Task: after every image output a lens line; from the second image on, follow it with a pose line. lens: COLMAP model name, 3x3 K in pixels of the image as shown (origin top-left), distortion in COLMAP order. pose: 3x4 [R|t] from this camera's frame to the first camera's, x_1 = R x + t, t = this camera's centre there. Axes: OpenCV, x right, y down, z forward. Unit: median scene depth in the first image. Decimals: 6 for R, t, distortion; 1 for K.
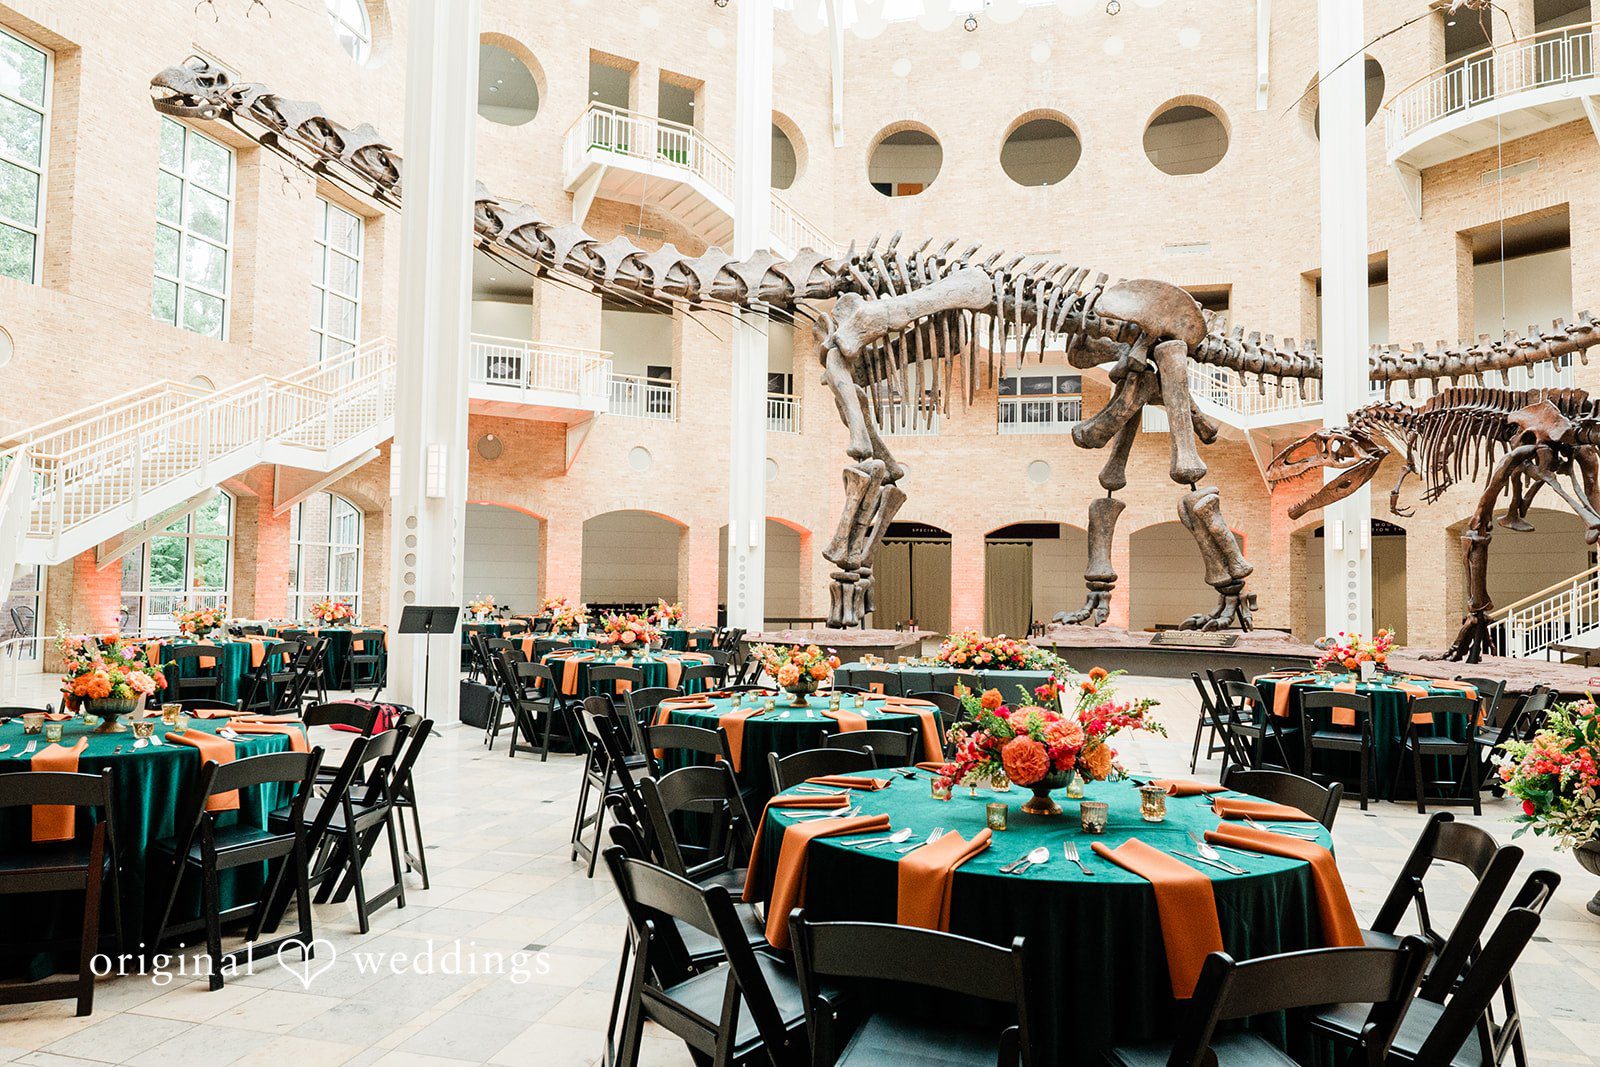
lens RADIAL K [[1075.3, 0, 800.0], [0, 1075.3, 533.5], [0, 0, 1]] dist [0.001164, -0.011197]
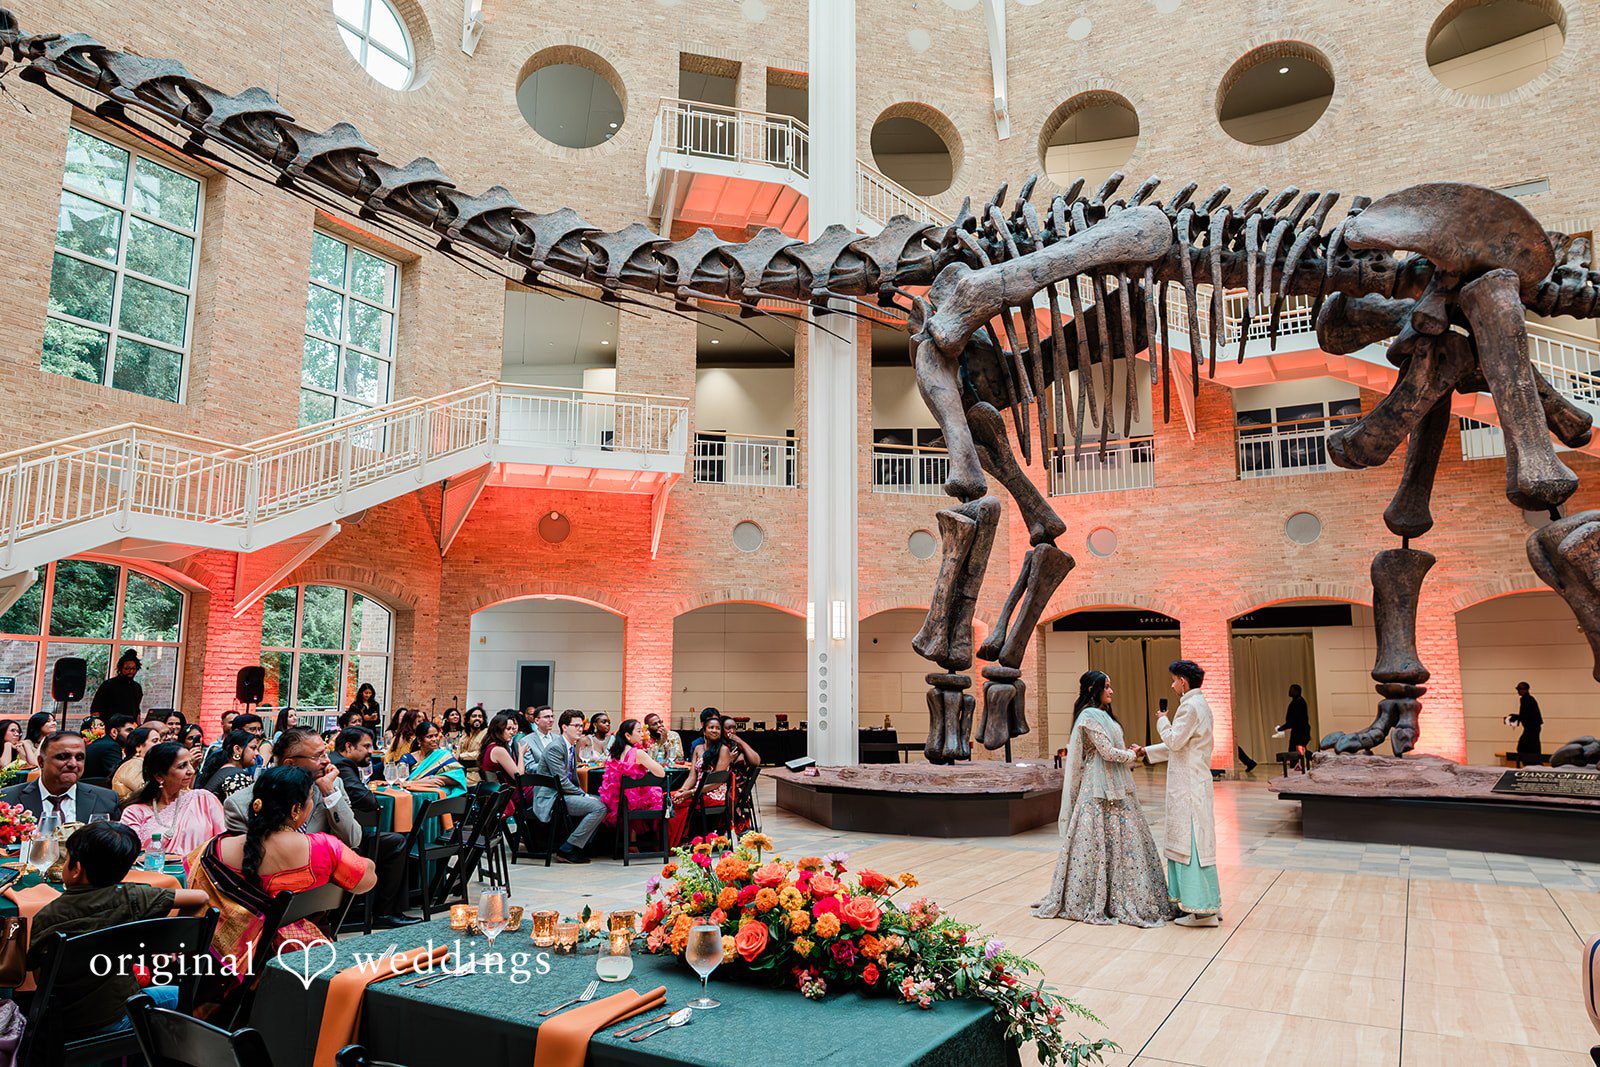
lens RADIAL K [[1075.3, 0, 800.0], [0, 1075.3, 533.5], [0, 0, 1]] dist [0.001164, -0.011197]
pose [[0.964089, -0.052562, -0.260324, 0.116576], [0.025250, 0.993920, -0.107168, 0.017643], [0.264375, 0.096746, 0.959555, 0.319378]]
